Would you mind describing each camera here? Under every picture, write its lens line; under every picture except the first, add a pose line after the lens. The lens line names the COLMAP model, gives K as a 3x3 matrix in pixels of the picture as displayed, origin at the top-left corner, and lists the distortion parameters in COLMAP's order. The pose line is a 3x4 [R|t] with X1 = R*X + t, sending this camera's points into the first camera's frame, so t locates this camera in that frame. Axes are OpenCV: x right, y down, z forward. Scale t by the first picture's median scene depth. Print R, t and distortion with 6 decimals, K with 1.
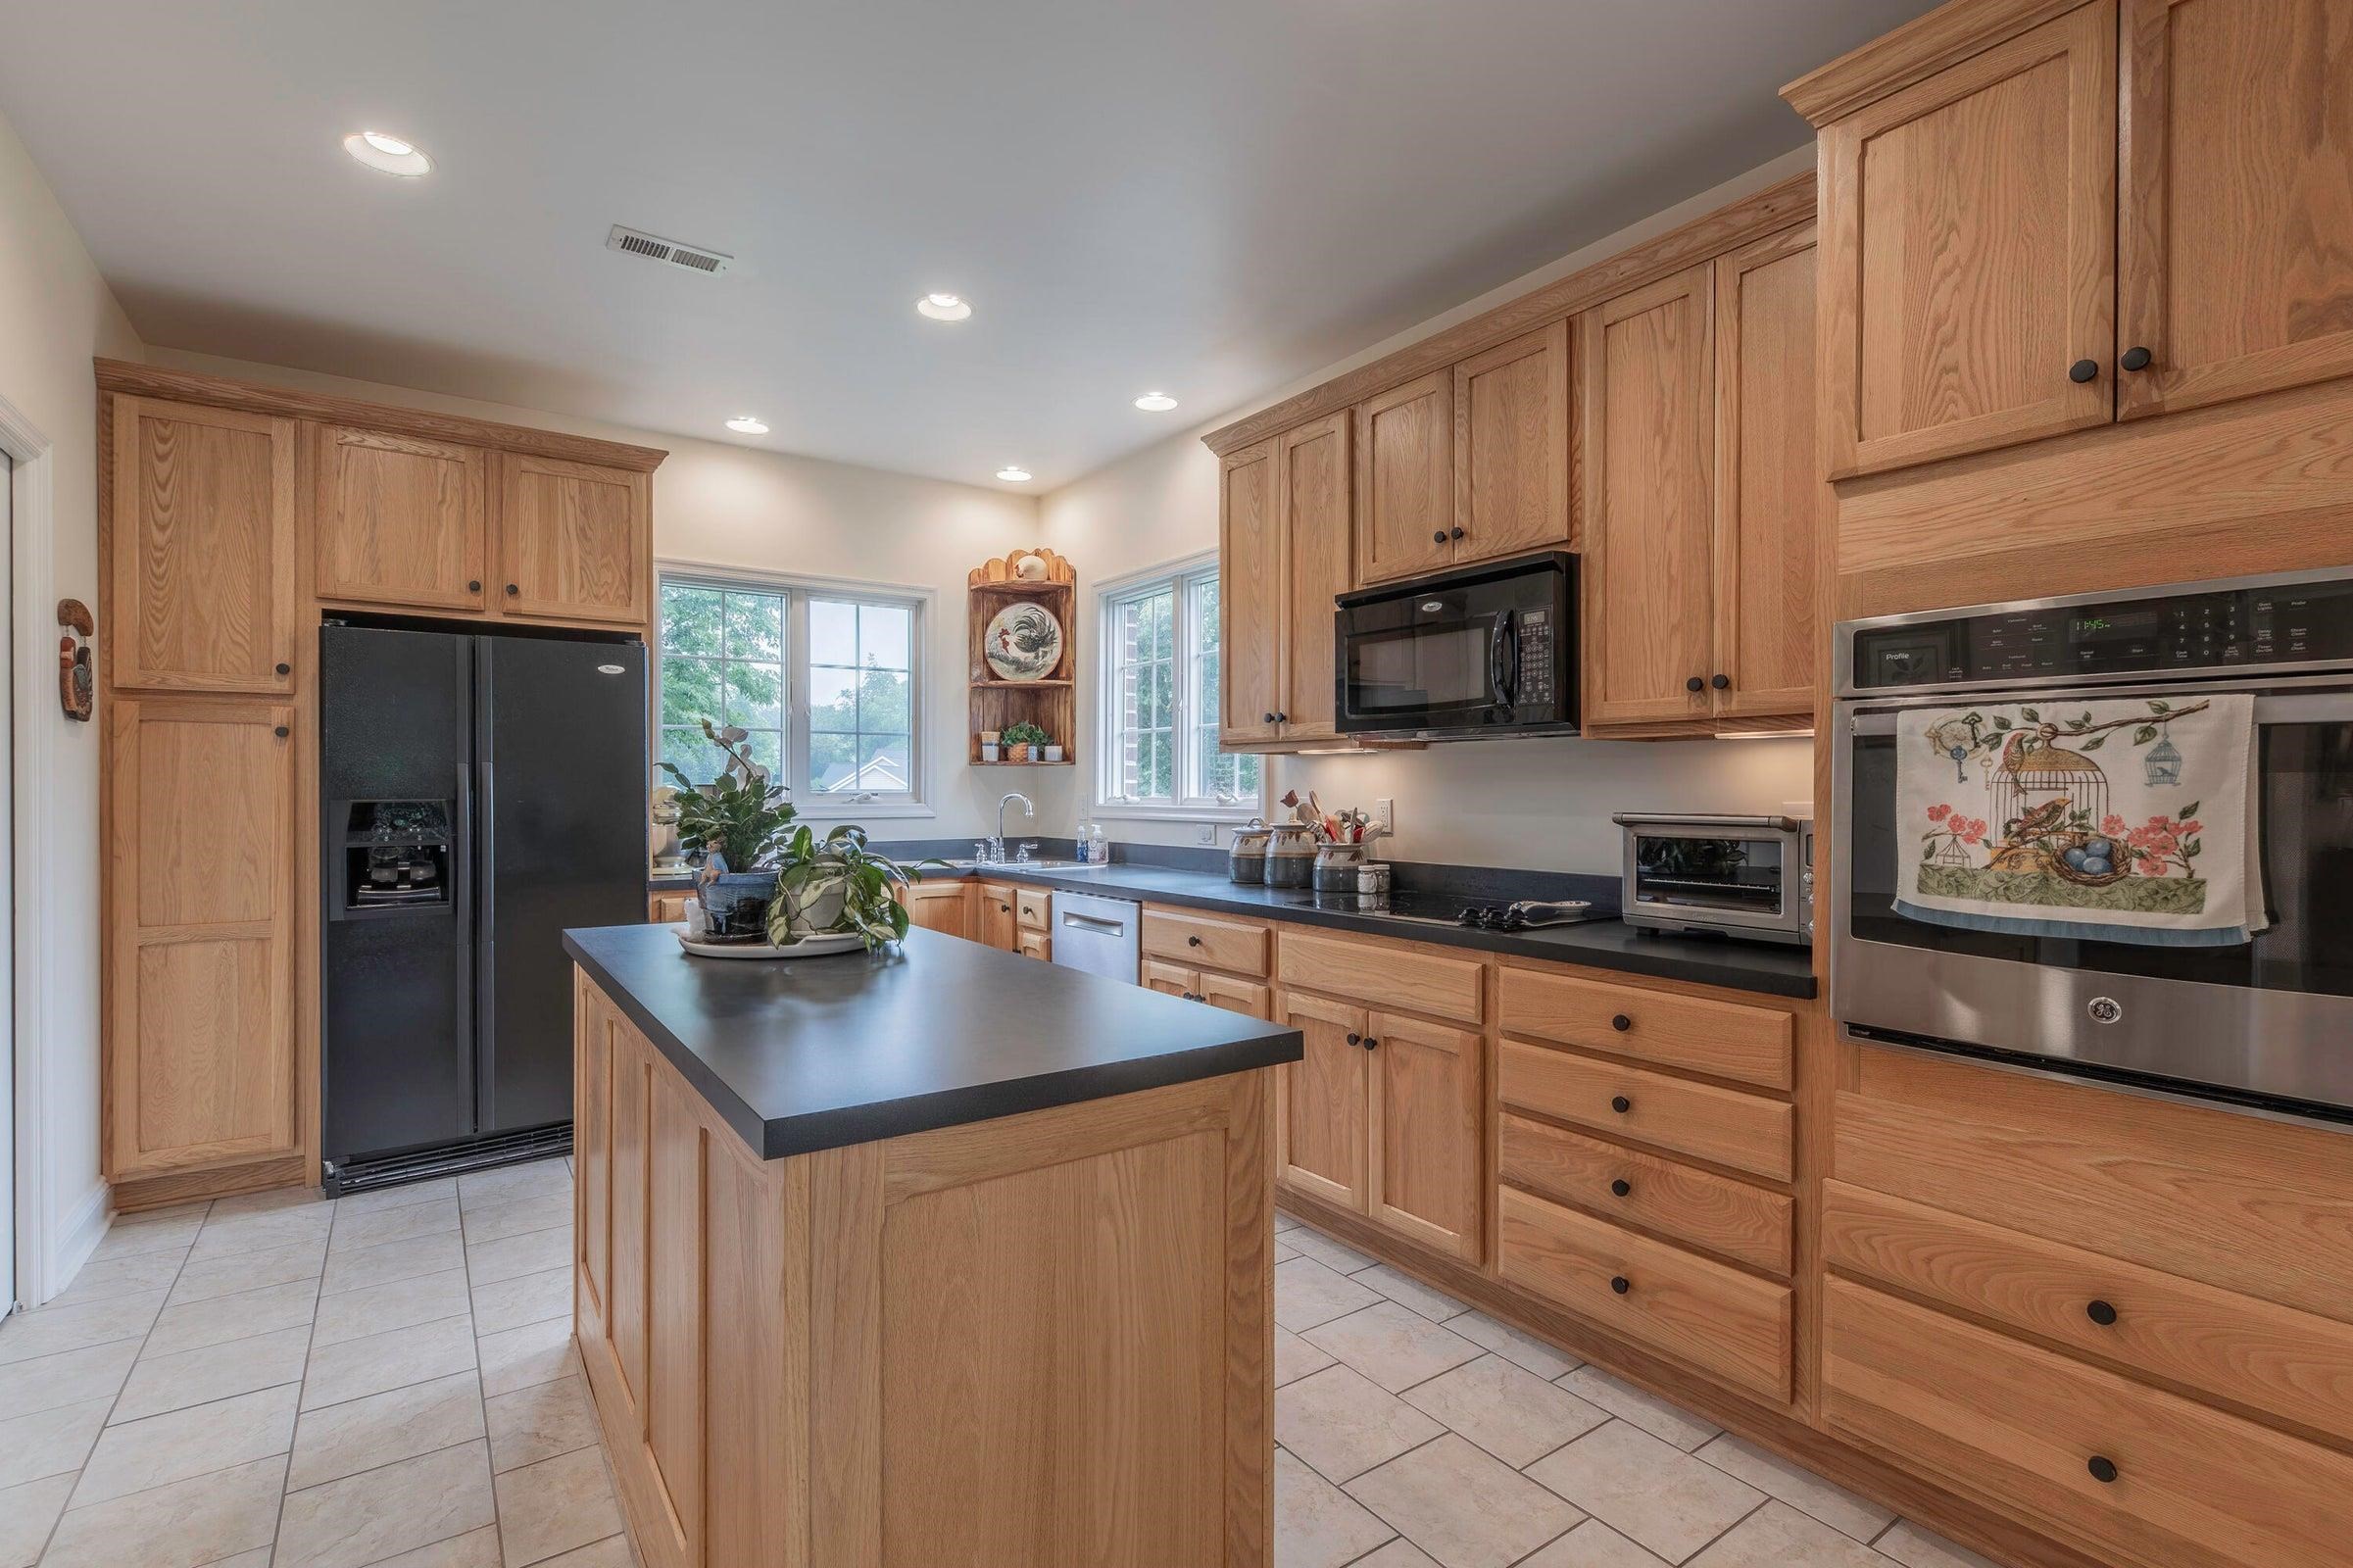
lens RADIAL K [[1068.9, 0, 1228.3], [0, 1068.9, 796.2], [0, 0, 1]] dist [0.000111, -0.003665]
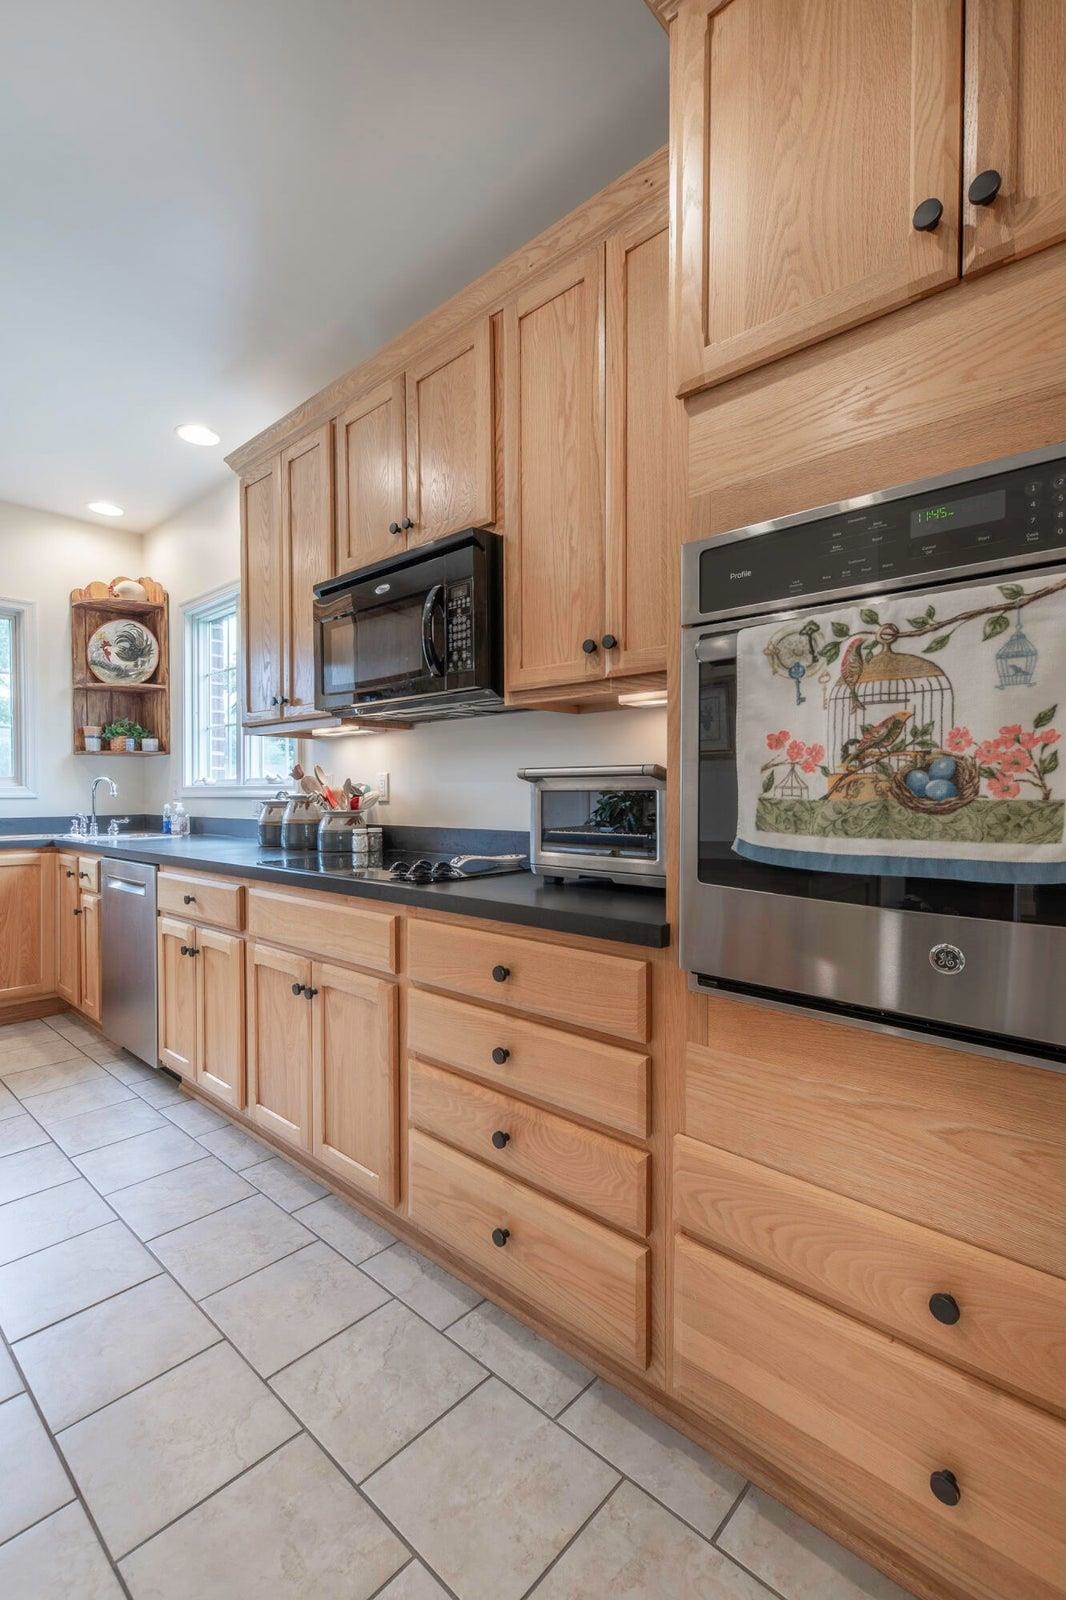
lens RADIAL K [[699.9, 0, 520.4], [0, 699.9, 806.8], [0, 0, 1]] dist [0.007440, -0.004102]
pose [[0.984901, -0.009997, 0.172830, 0.306582], [0.007015, 0.999816, 0.017858, 0.051637], [-0.172977, -0.016376, 0.984790, 0.400711]]
